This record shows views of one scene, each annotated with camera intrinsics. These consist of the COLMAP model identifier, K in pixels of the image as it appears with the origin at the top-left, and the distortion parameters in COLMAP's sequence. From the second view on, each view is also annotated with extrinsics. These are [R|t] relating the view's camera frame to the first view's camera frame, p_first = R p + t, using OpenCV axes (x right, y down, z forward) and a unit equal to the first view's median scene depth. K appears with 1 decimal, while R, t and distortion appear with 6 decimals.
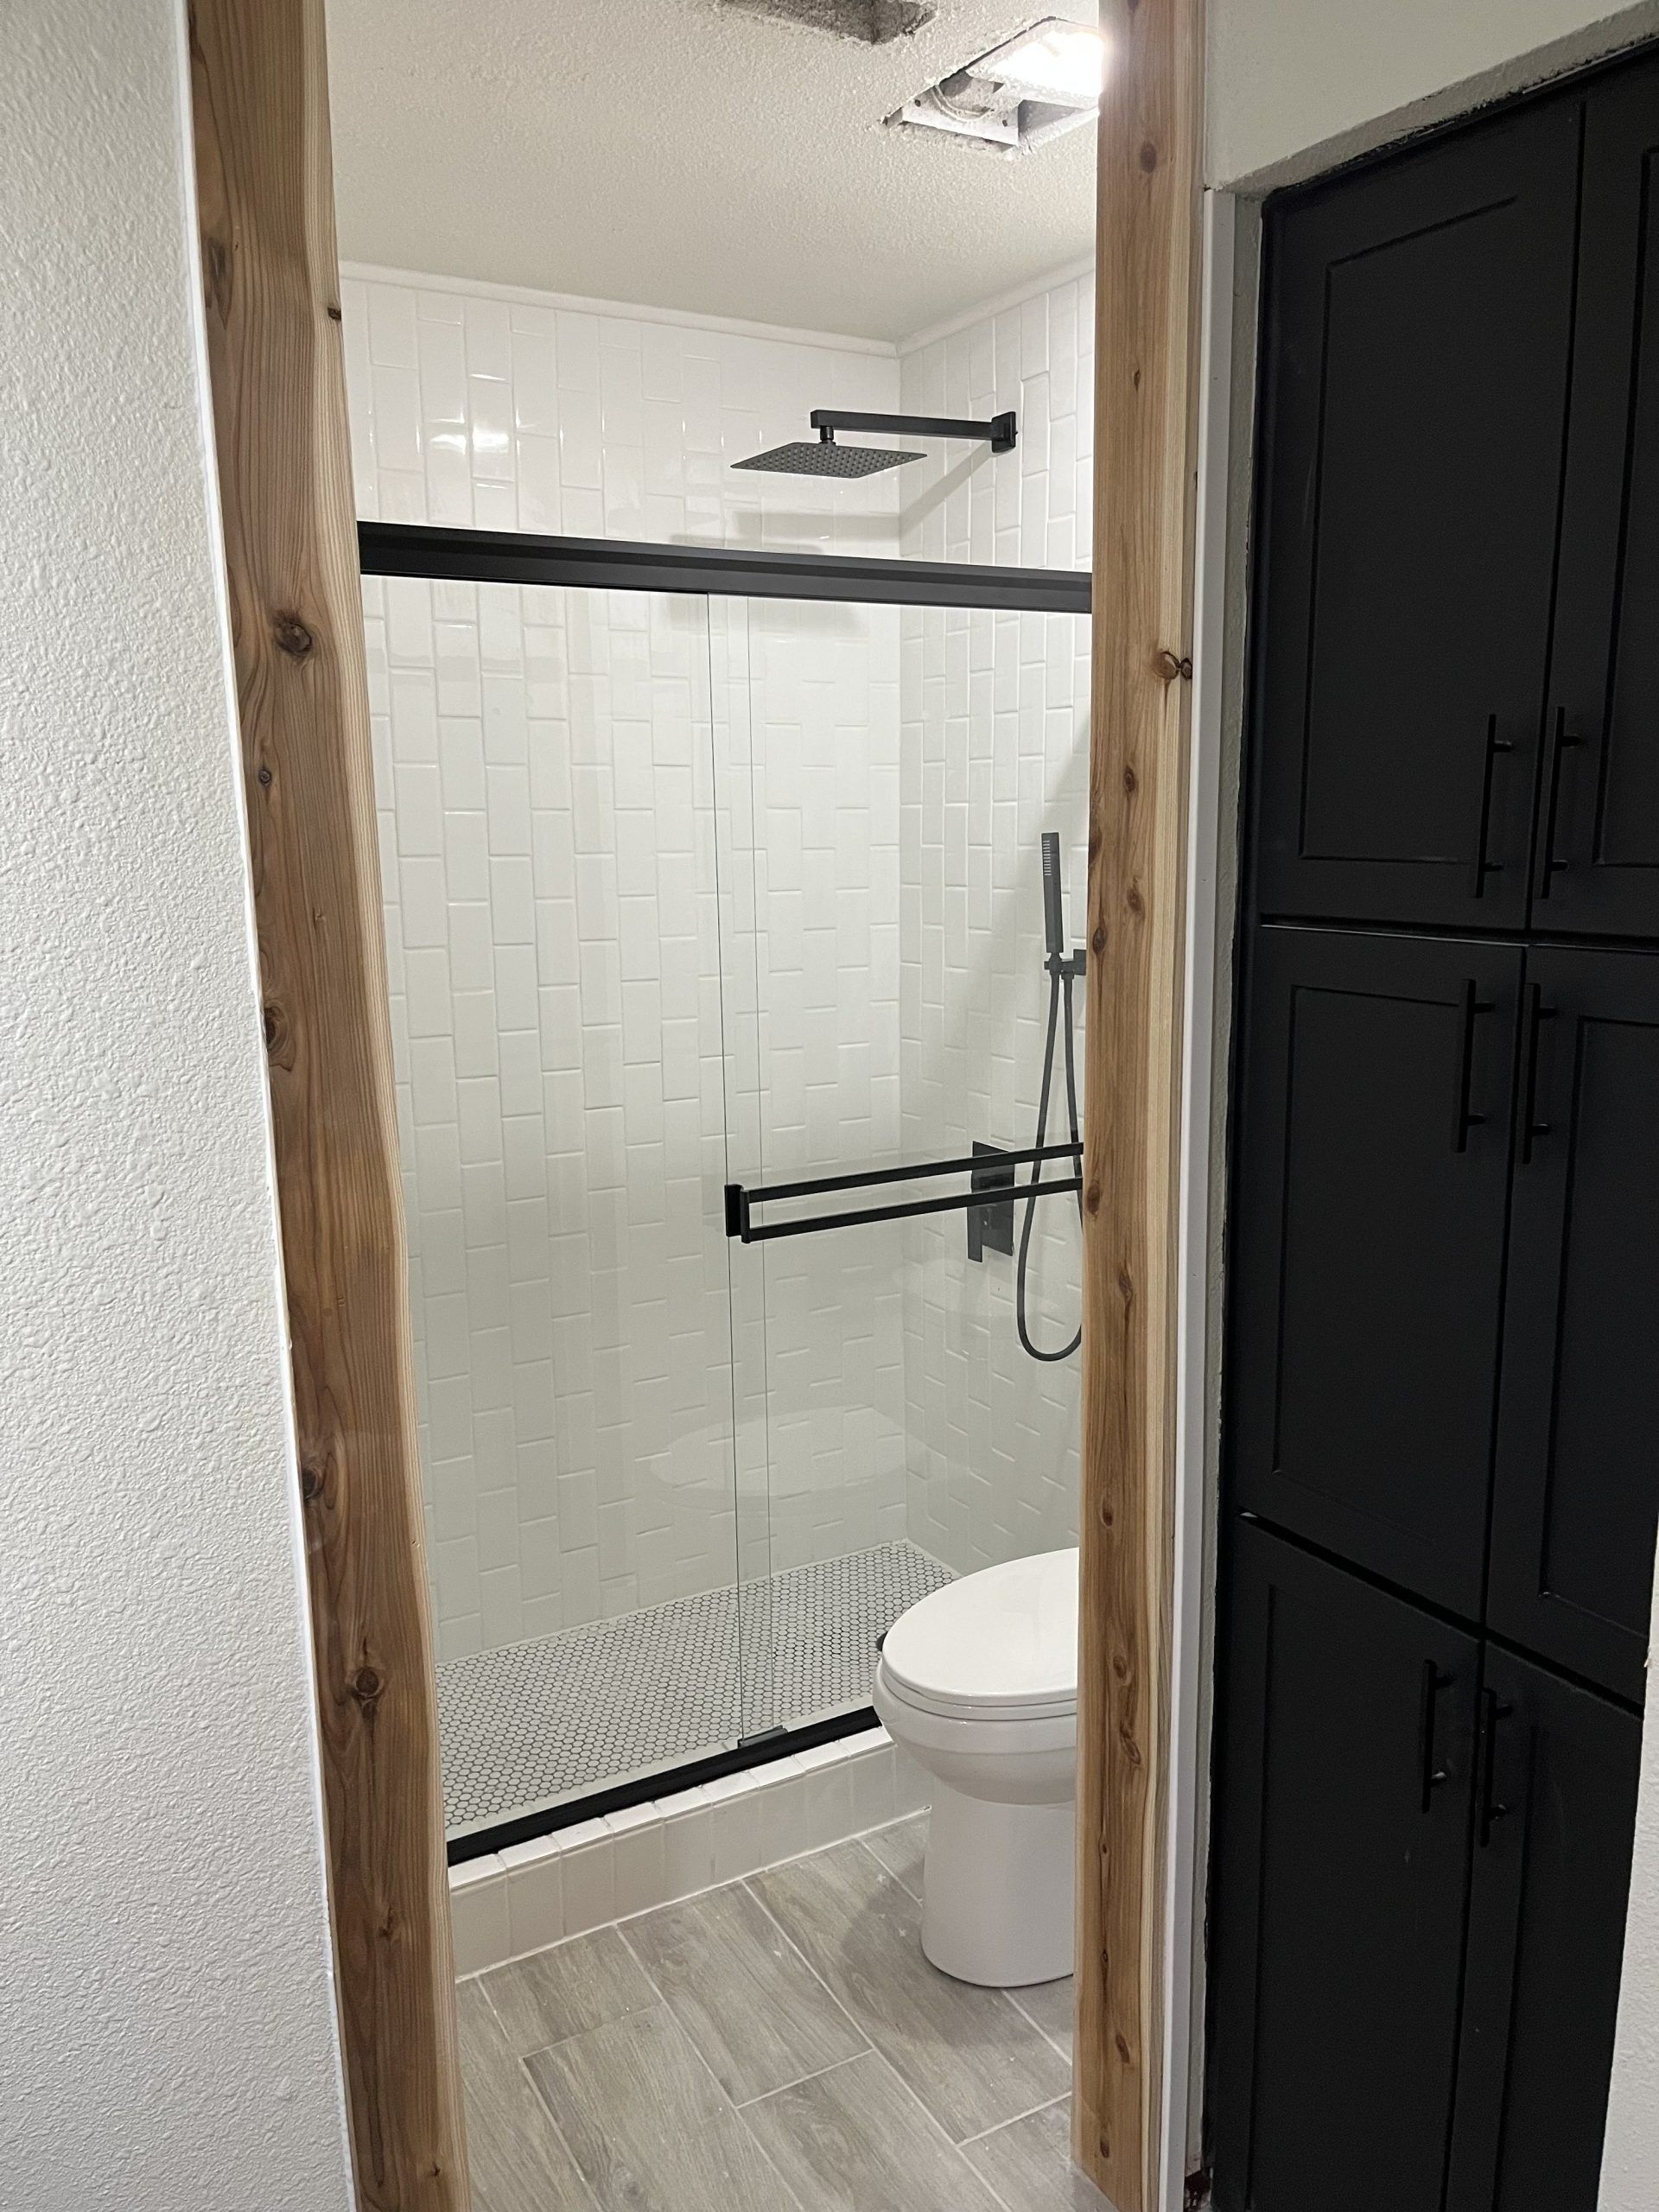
lens RADIAL K [[1680.0, 0, 824.6], [0, 1680.0, 1120.3], [0, 0, 1]] dist [0.071859, -0.100641]
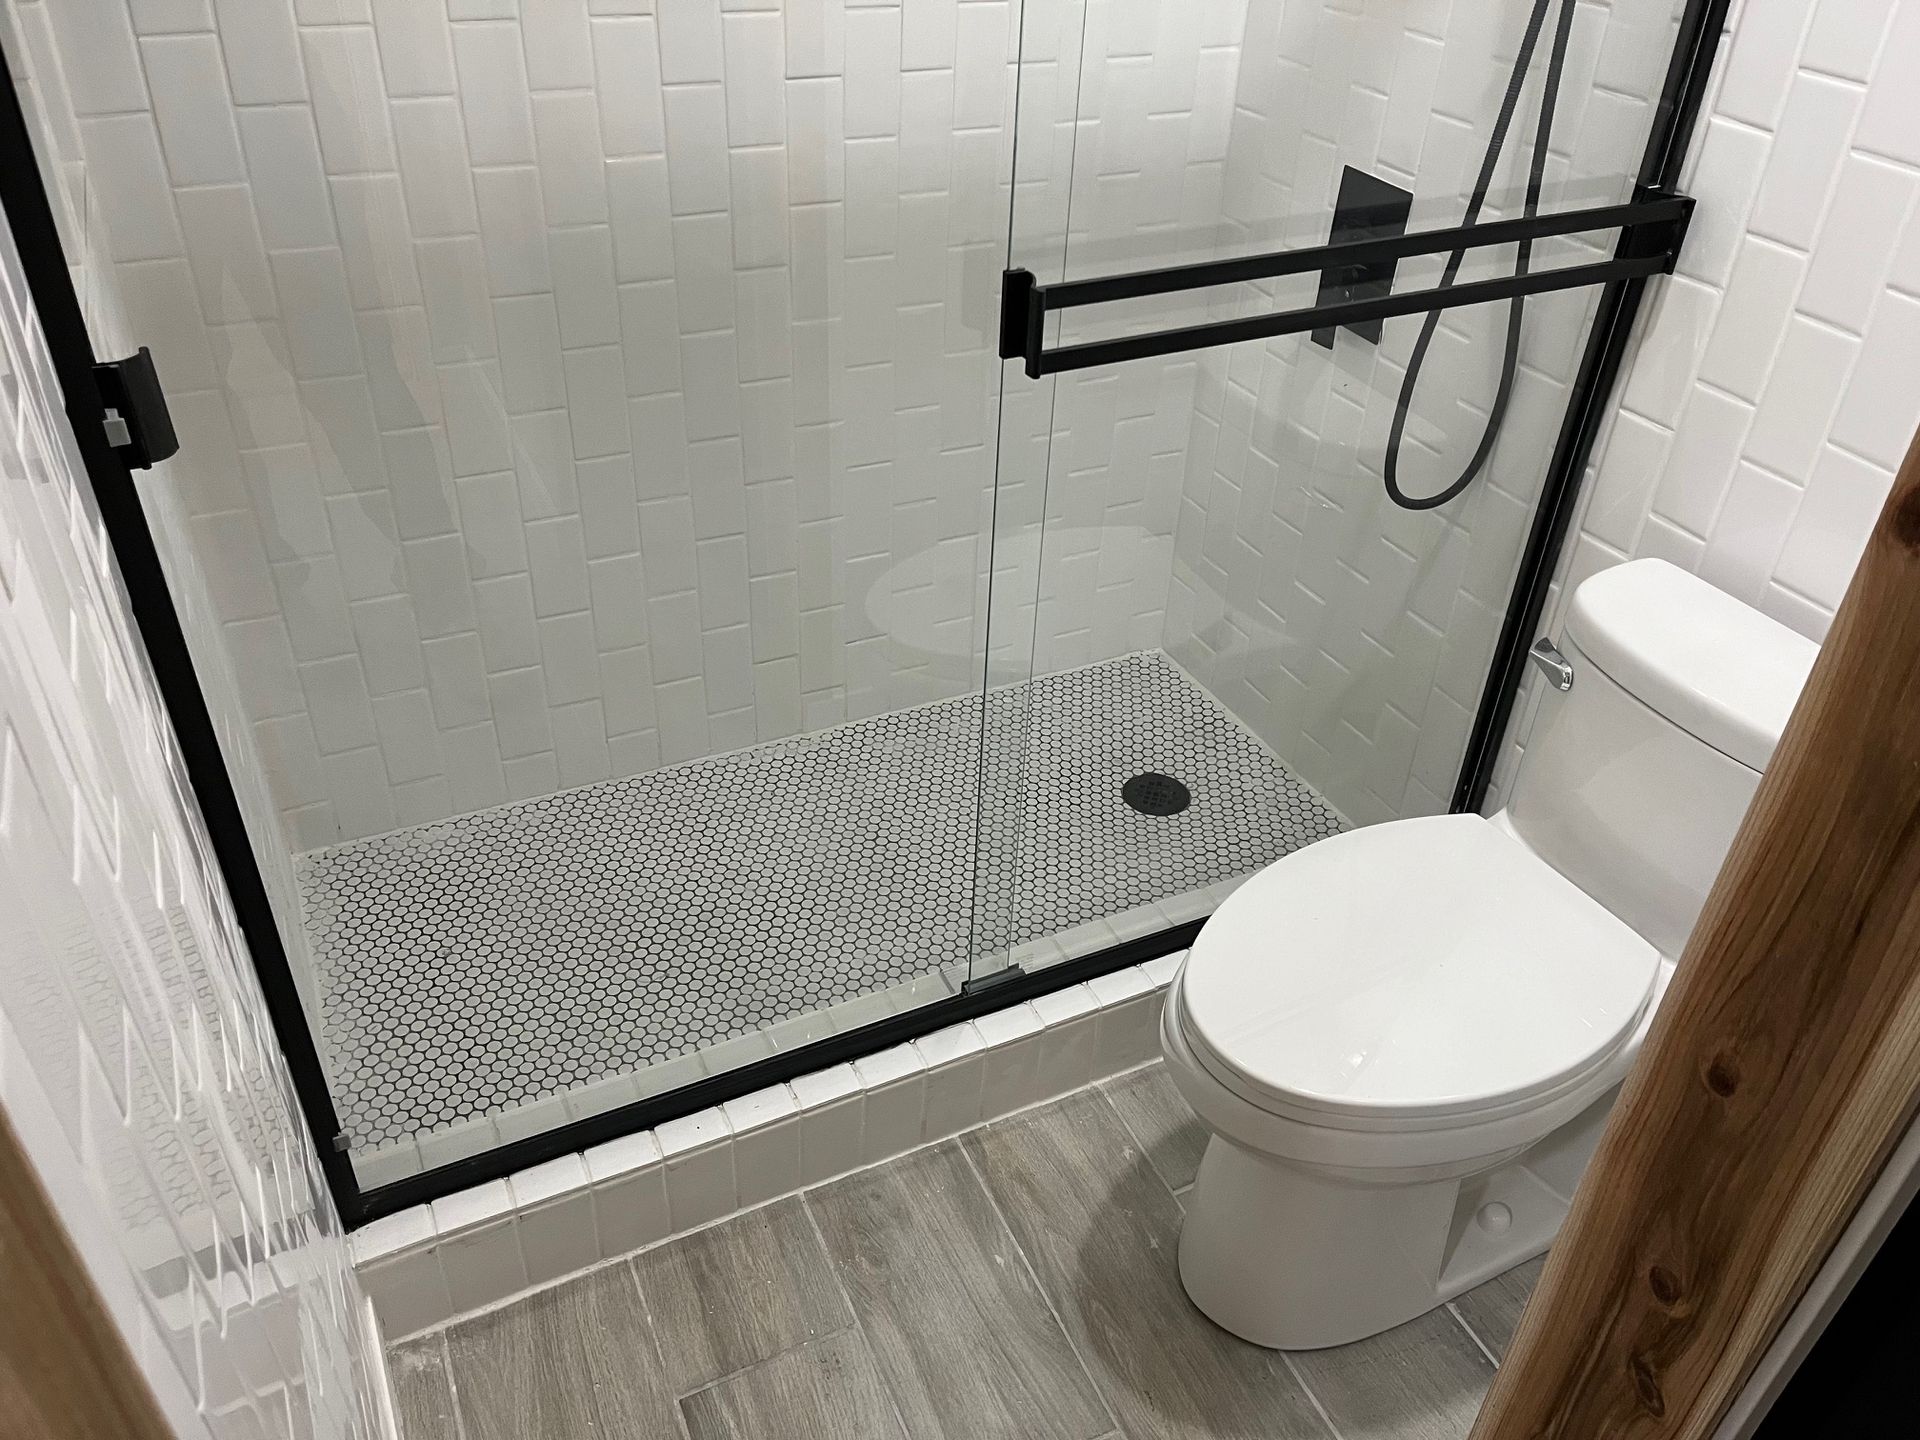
lens RADIAL K [[1458.2, 0, 948.7], [0, 1458.2, 721.4], [0, 0, 1]] dist [0.071859, -0.100641]
pose [[0.996392, 0.080363, -0.027307, -0.053385], [-0.061407, 0.904654, 0.421699, -0.035677], [0.058592, -0.418501, 0.906324, 0.473580]]
